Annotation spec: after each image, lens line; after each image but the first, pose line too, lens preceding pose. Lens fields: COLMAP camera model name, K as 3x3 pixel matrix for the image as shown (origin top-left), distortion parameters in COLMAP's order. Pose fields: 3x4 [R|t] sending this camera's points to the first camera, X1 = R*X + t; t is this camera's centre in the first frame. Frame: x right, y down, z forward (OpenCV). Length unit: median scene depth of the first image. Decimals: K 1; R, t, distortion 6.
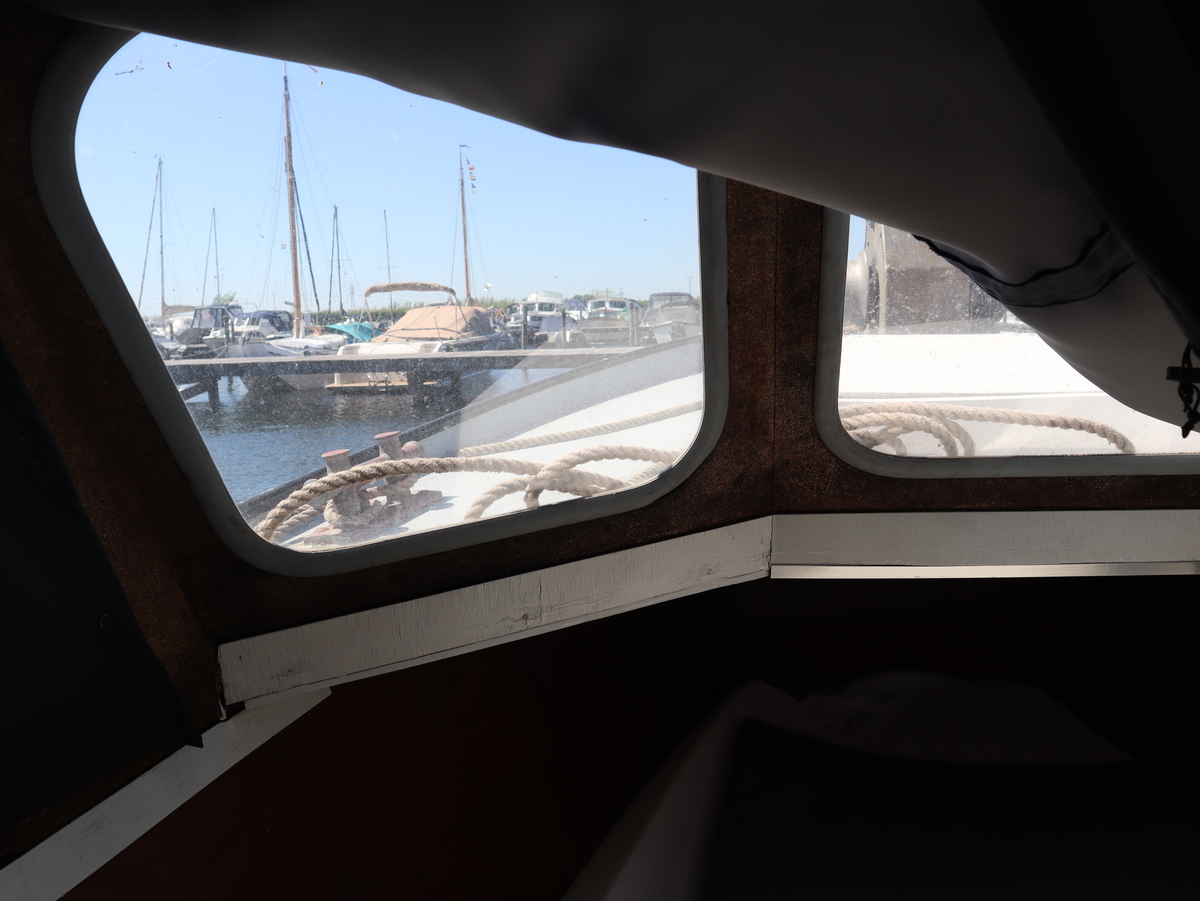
lens RADIAL K [[942.2, 0, 600.0], [0, 942.2, 454.7], [0, 0, 1]] dist [-0.123254, 0.087717]
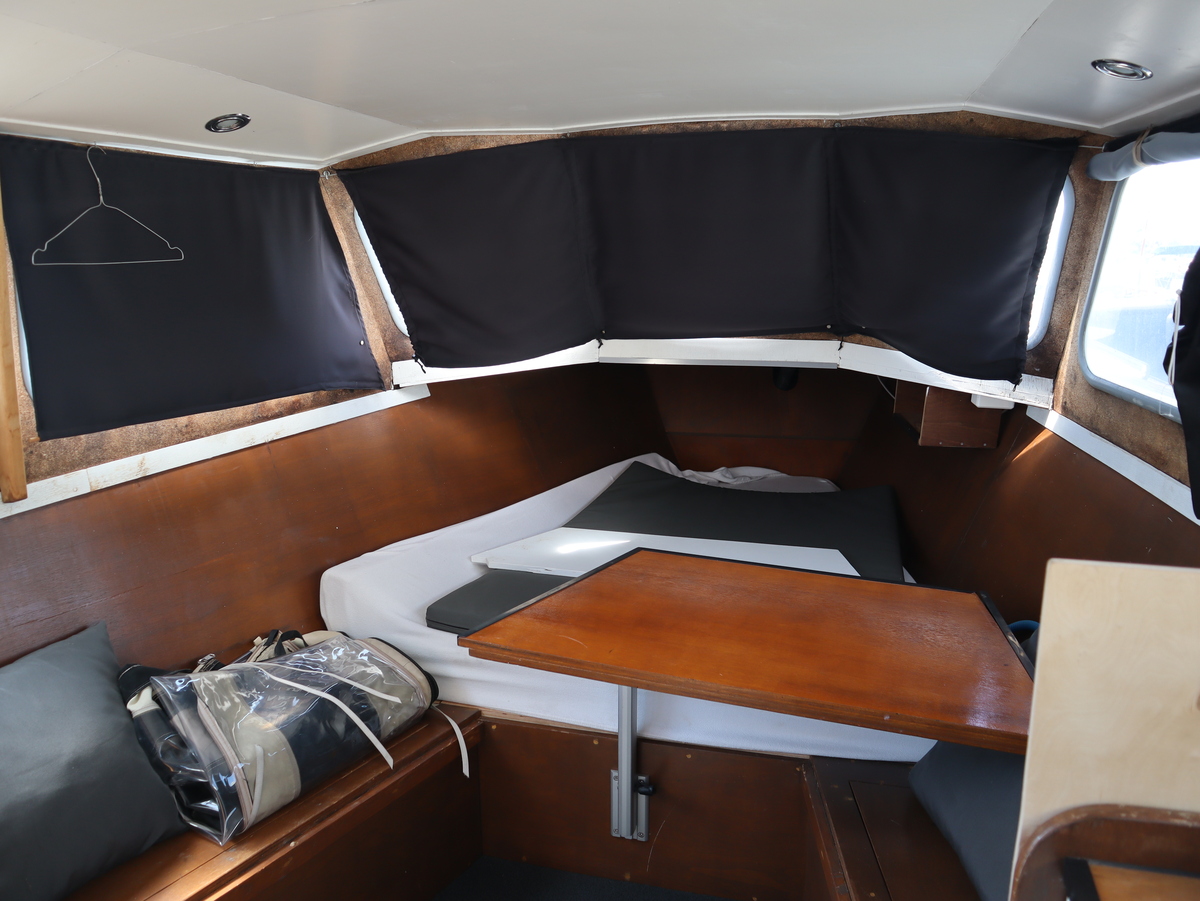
lens RADIAL K [[942.2, 0, 600.0], [0, 942.2, 454.7], [0, 0, 1]] dist [-0.123254, 0.087717]
pose [[0.982881, 0.059987, -0.174204, 0.698484], [-0.051078, 0.997169, 0.055182, 0.260788], [0.177021, -0.045339, 0.983162, -1.651252]]
